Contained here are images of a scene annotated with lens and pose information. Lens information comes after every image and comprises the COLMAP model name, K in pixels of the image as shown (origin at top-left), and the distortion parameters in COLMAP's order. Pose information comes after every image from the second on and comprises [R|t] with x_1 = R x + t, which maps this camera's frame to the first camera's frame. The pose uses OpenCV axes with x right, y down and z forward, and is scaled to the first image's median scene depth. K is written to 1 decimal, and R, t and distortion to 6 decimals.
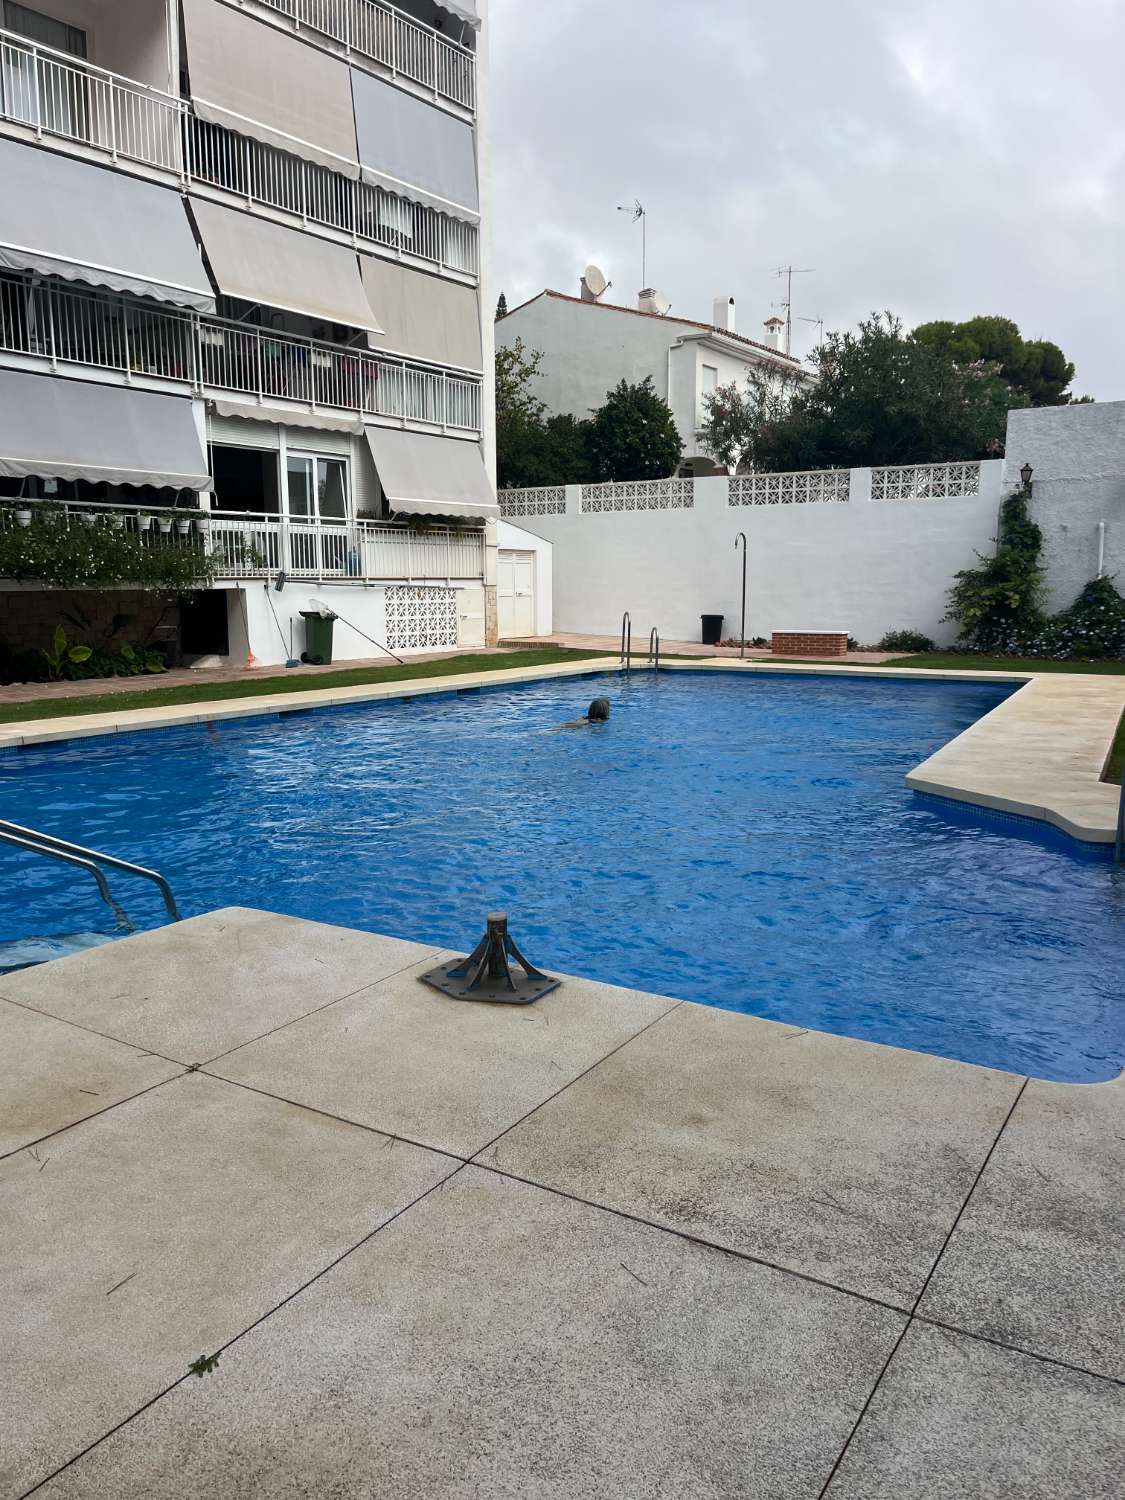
lens RADIAL K [[1141.1, 0, 571.8], [0, 1141.1, 757.9], [0, 0, 1]] dist [0.037169, -0.035357]
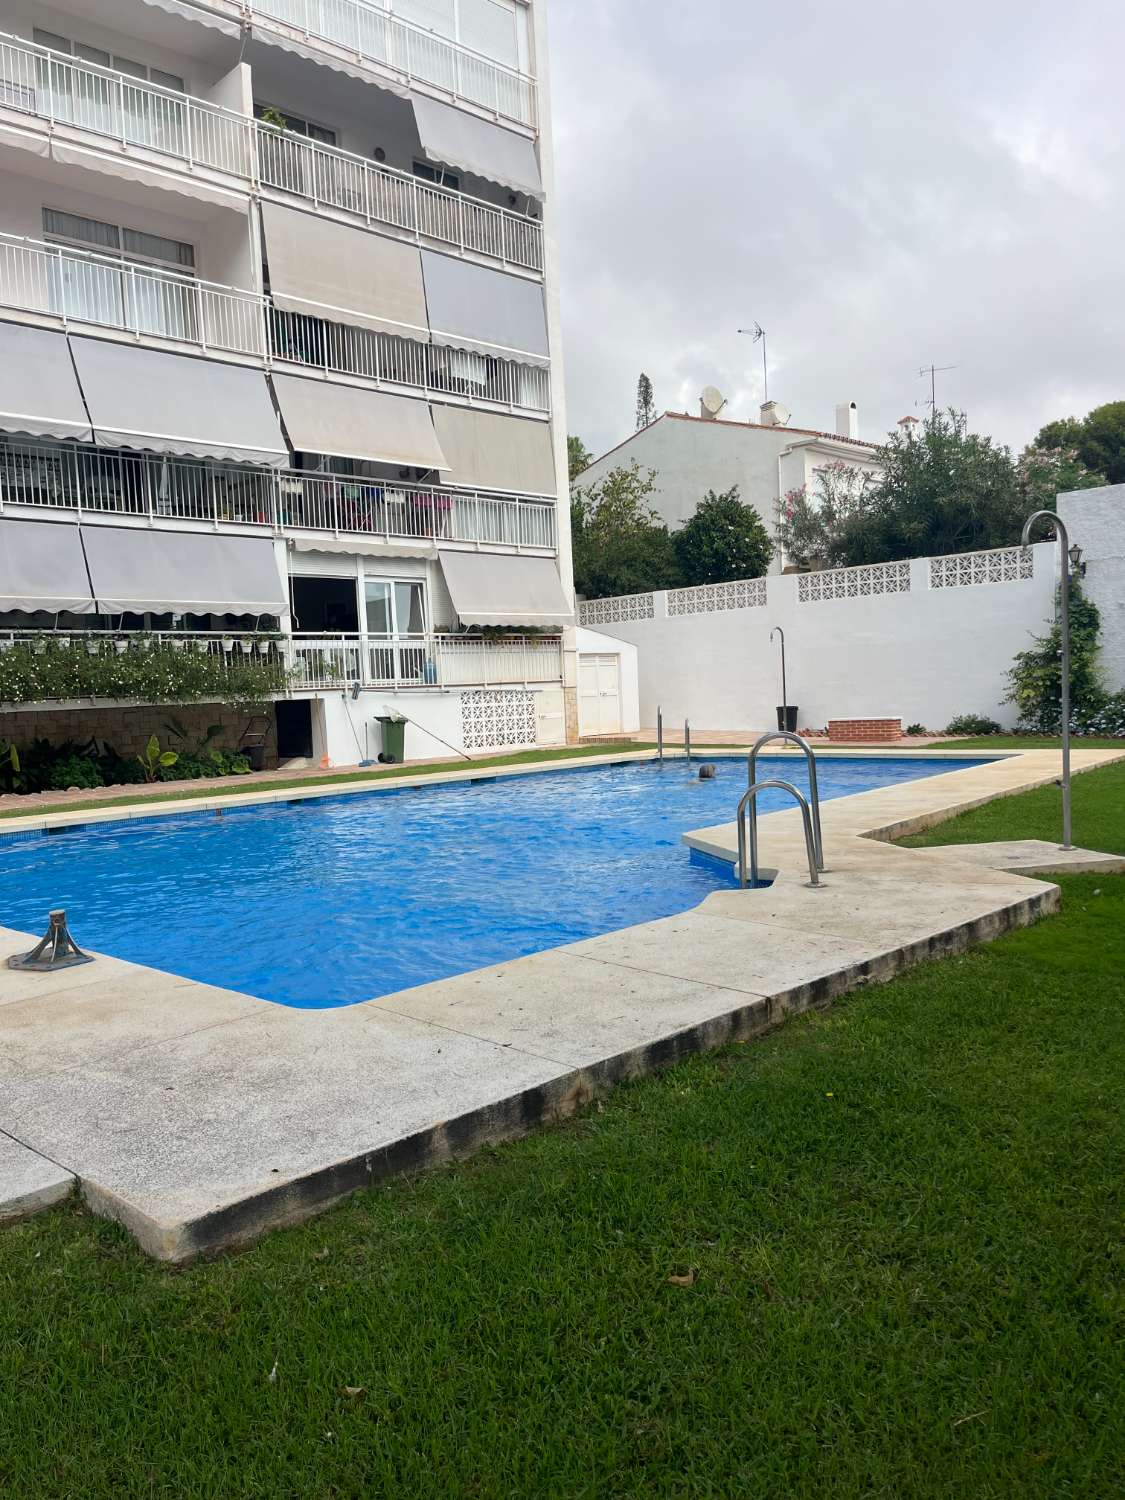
lens RADIAL K [[1141.1, 0, 568.8], [0, 1141.1, 750.0], [0, 0, 1]] dist [0.037169, -0.035357]
pose [[0.980301, -0.031614, -0.194965, 0.152657], [0.012149, 0.994889, -0.100237, 0.017121], [0.197138, 0.095894, 0.975675, -0.046622]]
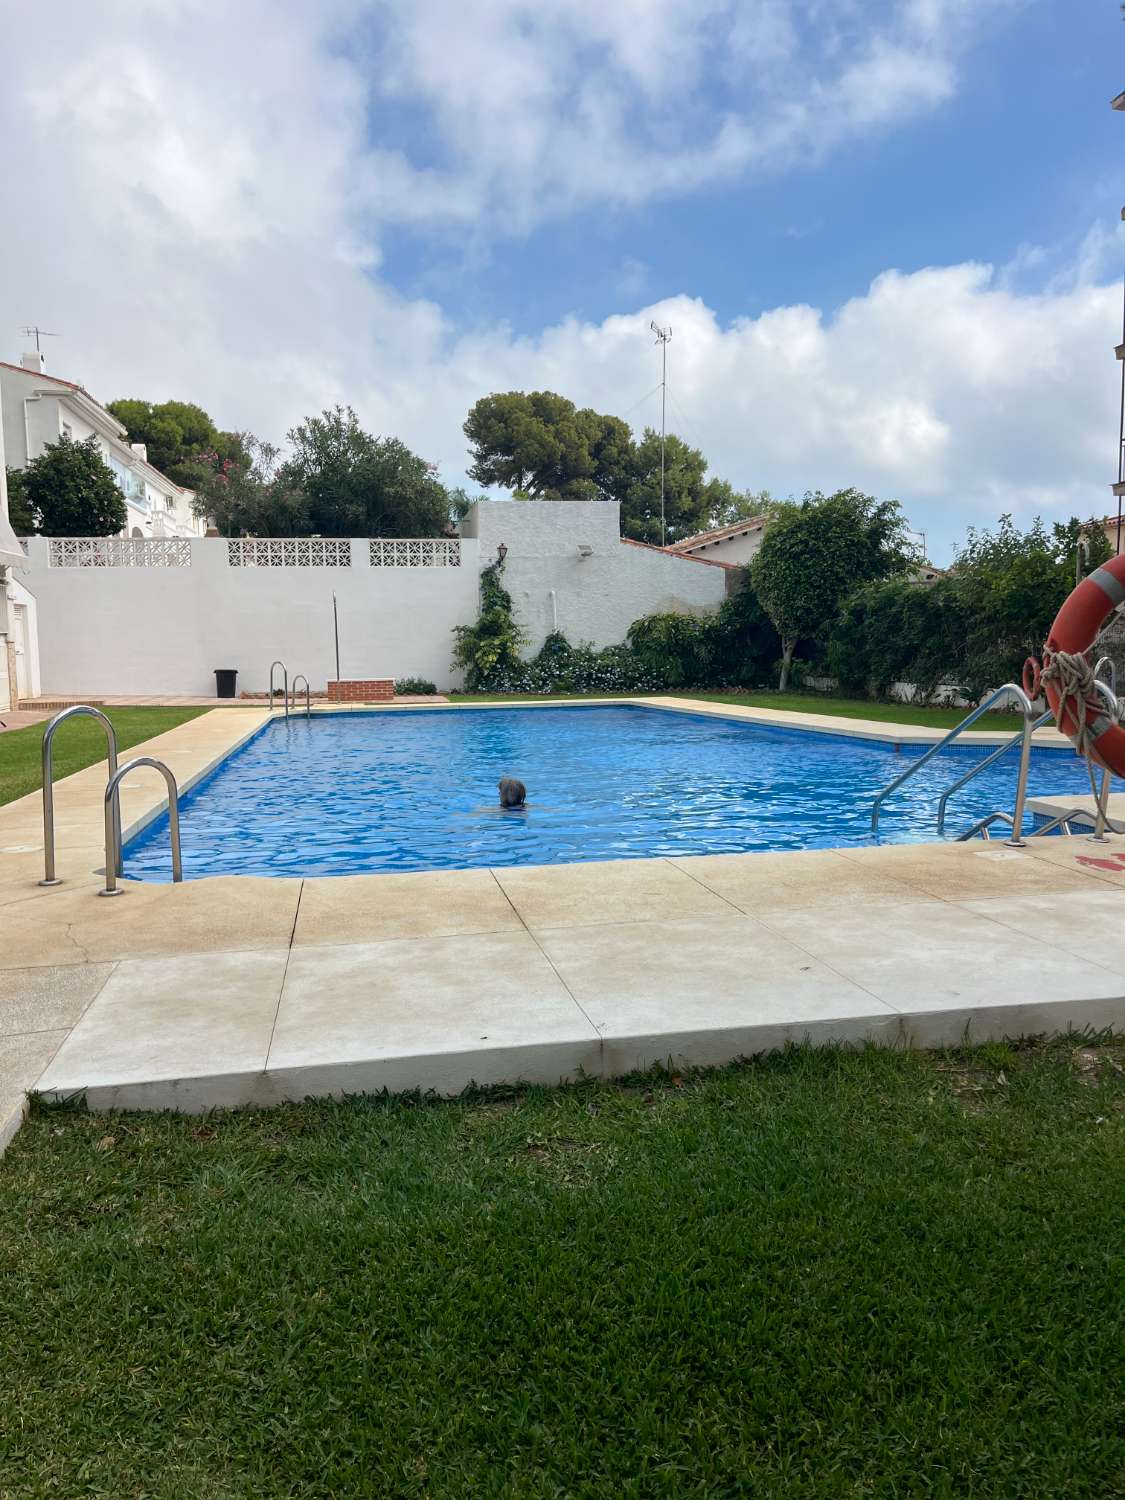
lens RADIAL K [[1141.1, 0, 571.1], [0, 1141.1, 753.9], [0, 0, 1]] dist [0.037169, -0.035357]
pose [[0.725714, -0.073233, 0.684088, -0.430684], [0.119055, 0.992686, -0.020031, 0.010015], [-0.677617, 0.095981, 0.729125, 0.045825]]
